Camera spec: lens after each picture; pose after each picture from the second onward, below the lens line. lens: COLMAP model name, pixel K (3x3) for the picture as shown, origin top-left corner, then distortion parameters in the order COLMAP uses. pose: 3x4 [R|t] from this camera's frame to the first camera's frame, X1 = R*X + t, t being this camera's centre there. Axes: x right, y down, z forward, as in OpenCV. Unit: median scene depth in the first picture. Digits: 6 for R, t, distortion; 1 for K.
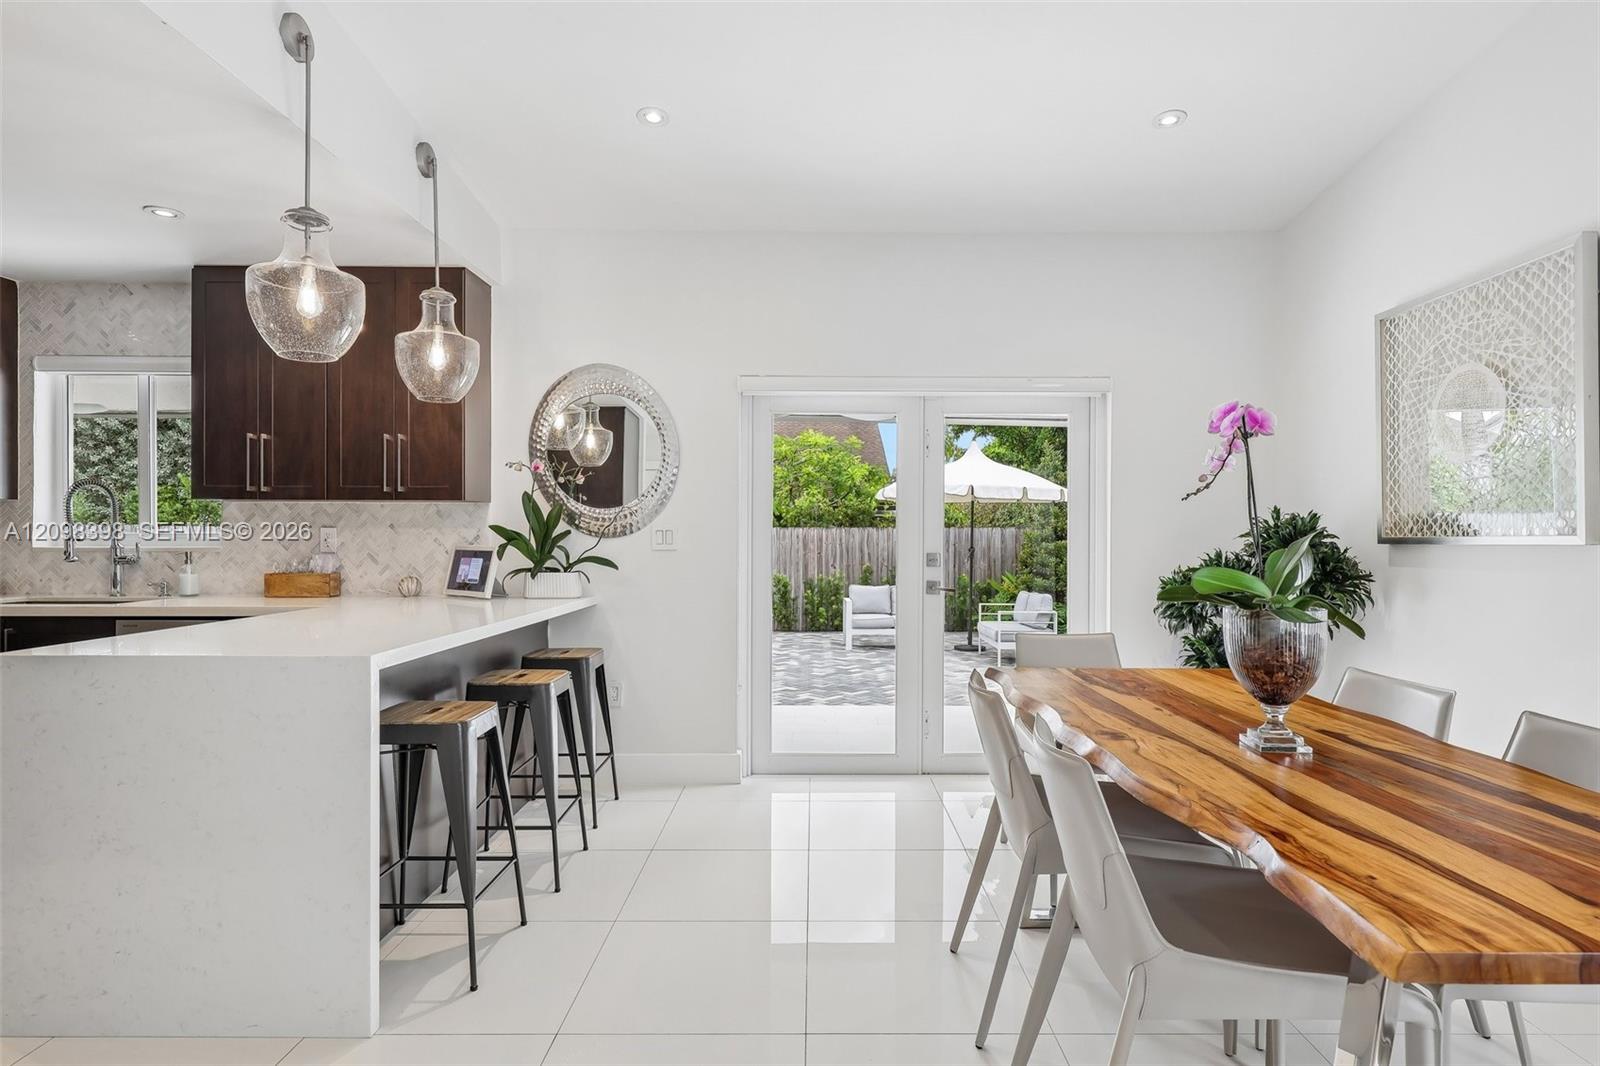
lens RADIAL K [[842.6, 0, 820.7], [0, 842.6, 538.8], [0, 0, 1]] dist [0.002740, -0.001827]
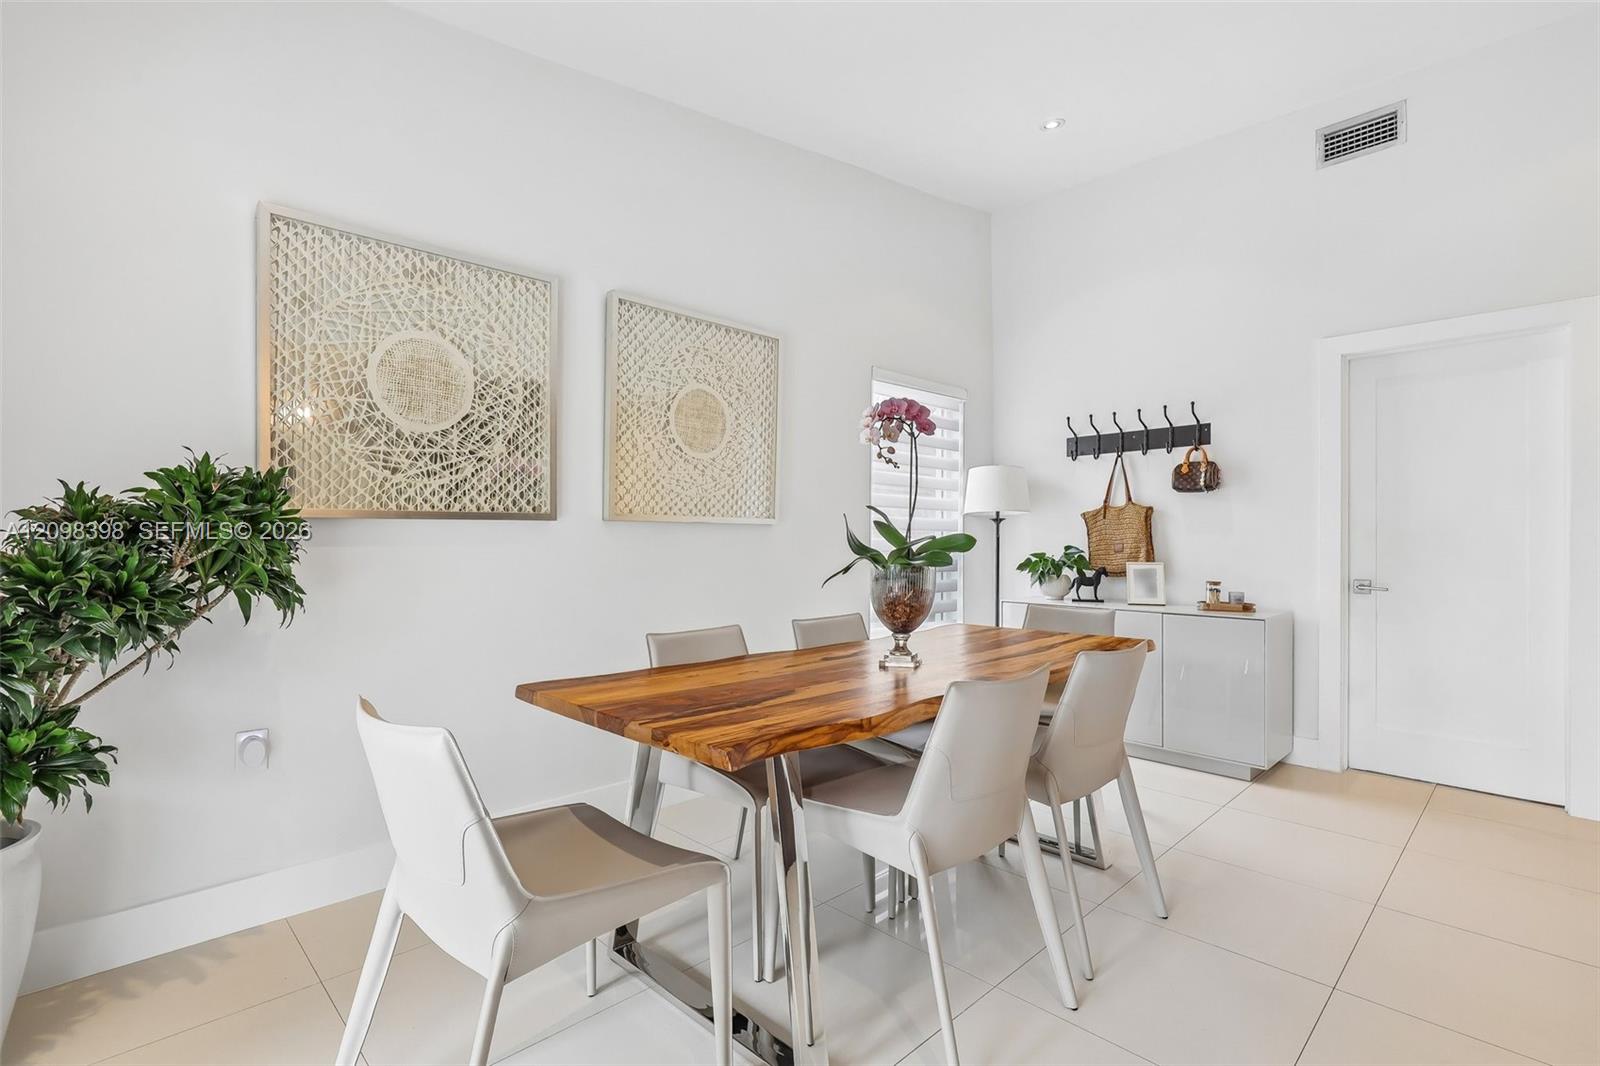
lens RADIAL K [[744.8, 0, 816.4], [0, 744.8, 544.2], [0, 0, 1]] dist [-0.000296, 0.002413]
pose [[-0.708492, -0.009458, 0.705655, -0.124694], [-0.001823, 0.999931, 0.011572, 0.019970], [-0.705716, 0.006912, -0.708461, 1.026327]]
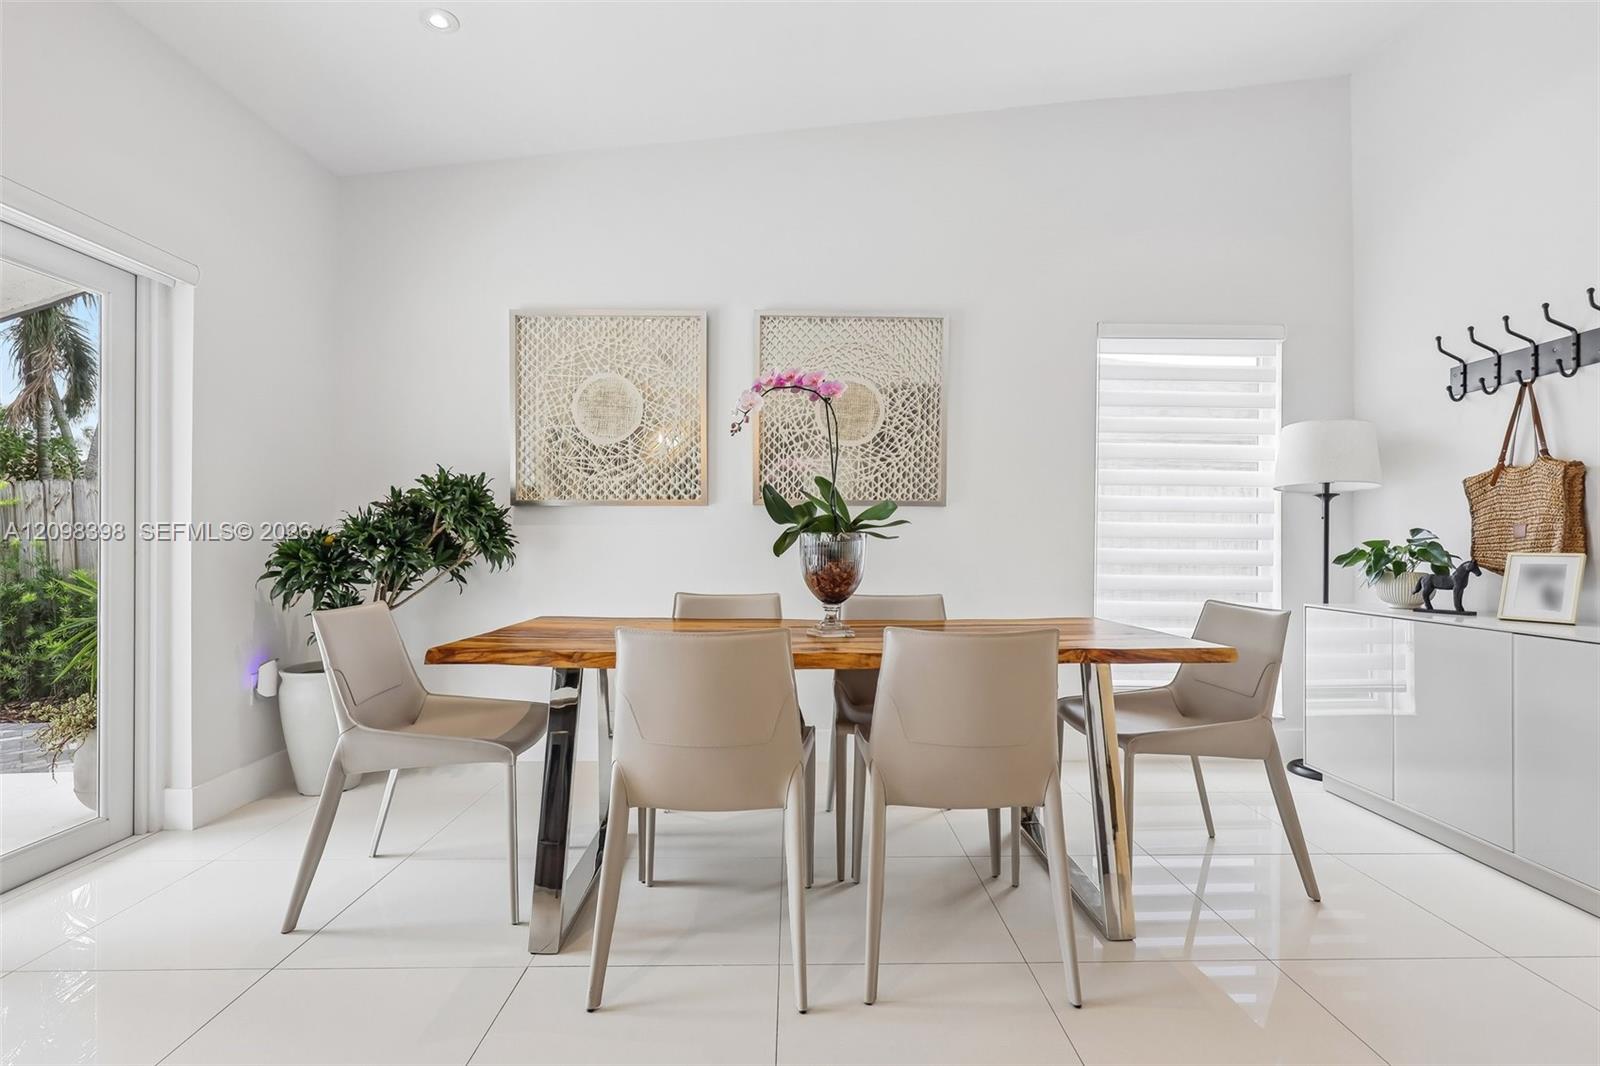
lens RADIAL K [[744.8, 0, 805.8], [0, 744.8, 537.5], [0, 0, 1]] dist [-0.000296, 0.002413]
pose [[-0.029393, 0.003377, 0.999562, -0.351469], [-0.001515, 0.999993, -0.003423, 0.048863], [-0.999567, -0.001615, -0.029387, 0.570357]]
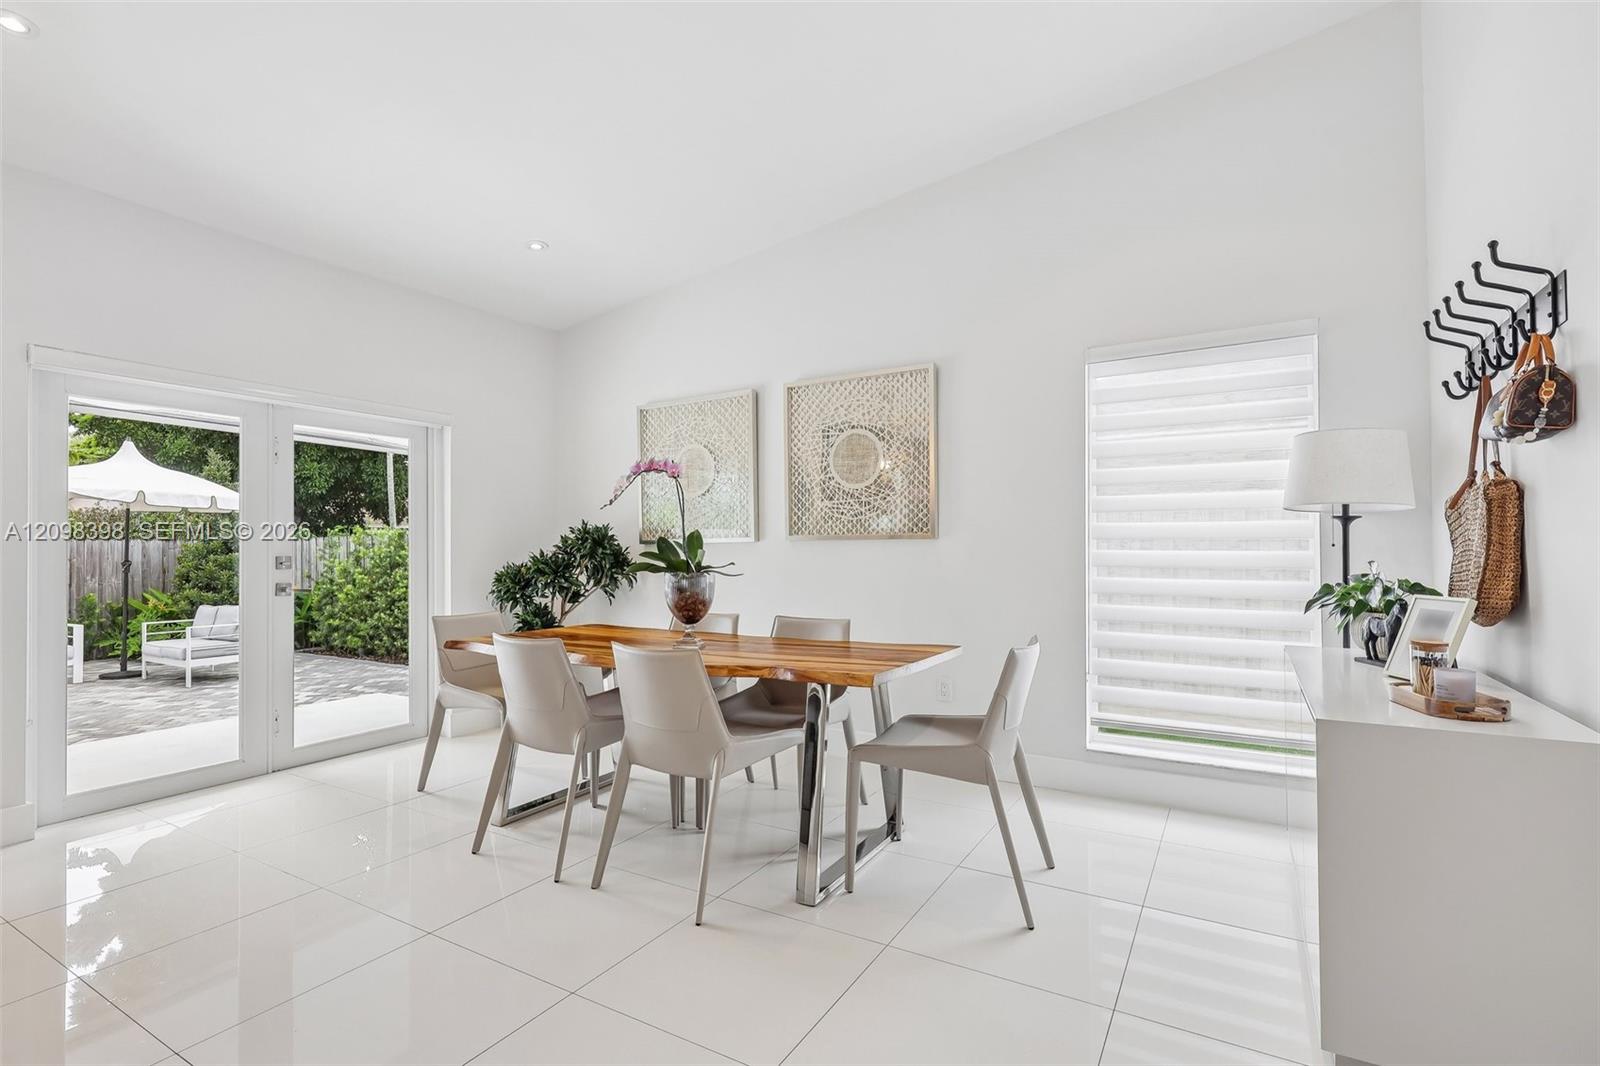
lens RADIAL K [[744.8, 0, 803.2], [0, 744.8, 536.4], [0, 0, 1]] dist [-0.000296, 0.002413]
pose [[0.507159, 0.010920, 0.861783, -0.399005], [0.010543, 0.999766, -0.018874, 0.020098], [-0.861788, 0.018658, 0.506925, -0.015191]]
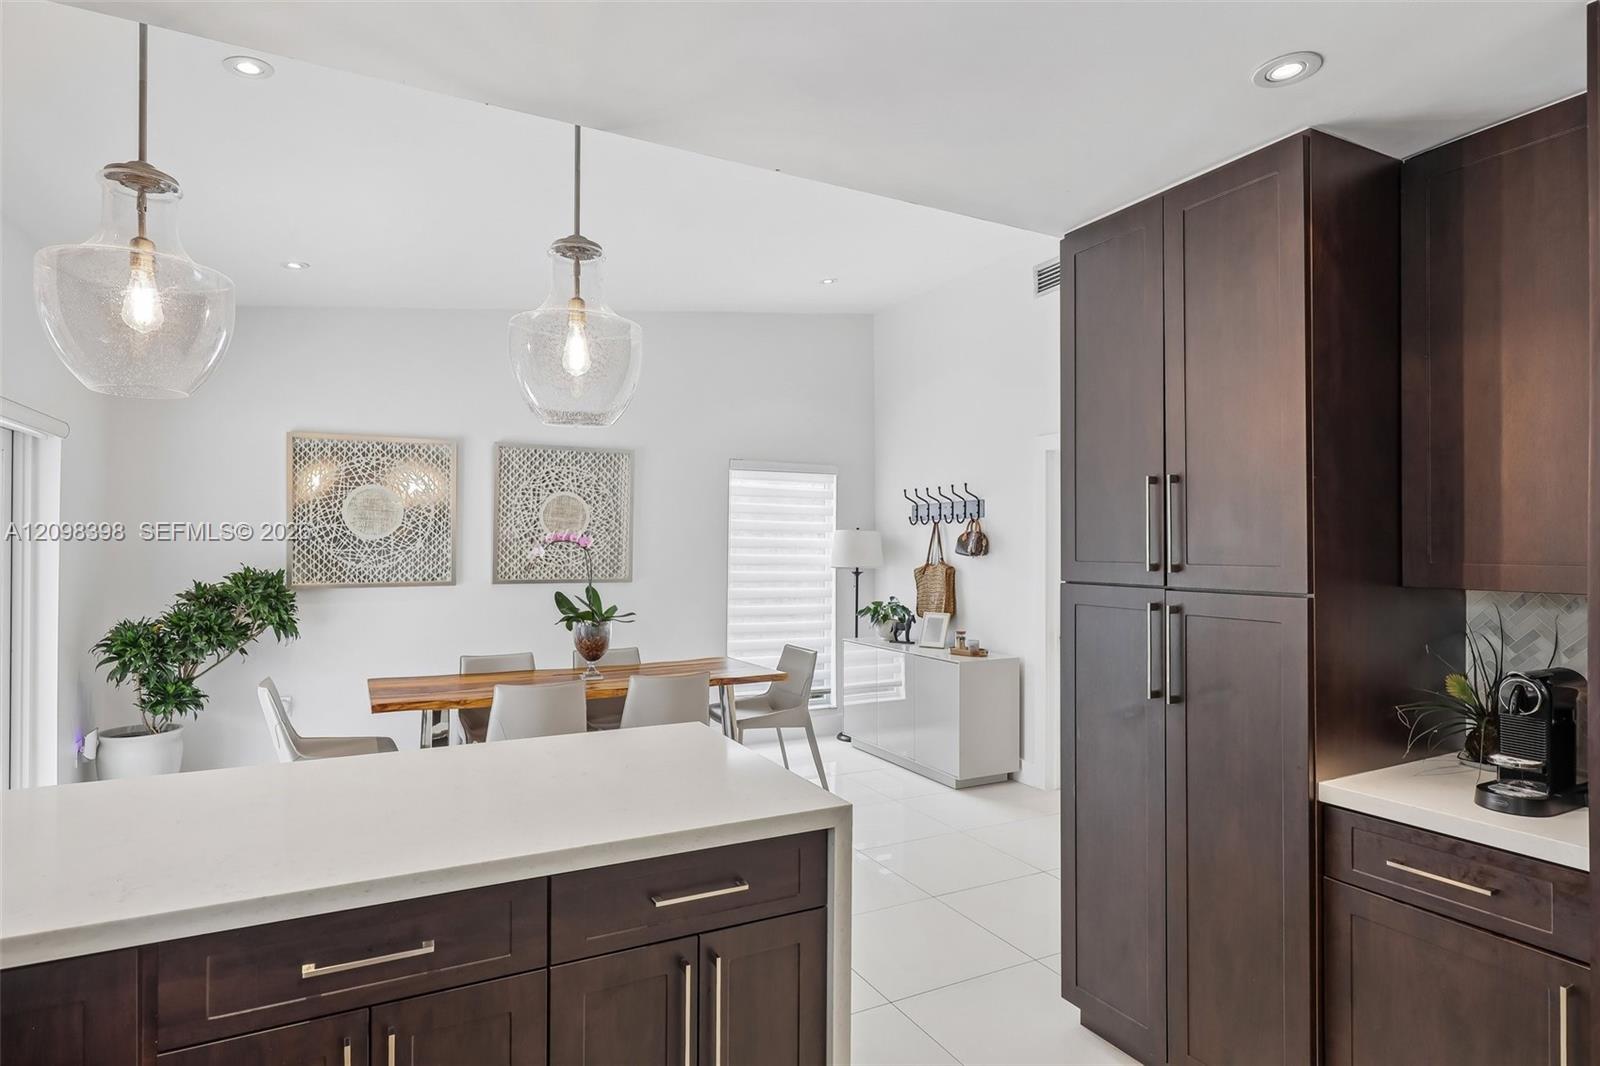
lens RADIAL K [[852.5, 0, 810.9], [0, 852.5, 538.1], [0, 0, 1]] dist [-0.006487, 0.003067]
pose [[-0.472966, 0.006314, 0.881058, -0.972083], [-0.001834, 0.999965, -0.008151, -0.066166], [-0.881079, -0.005471, -0.472938, 0.824918]]
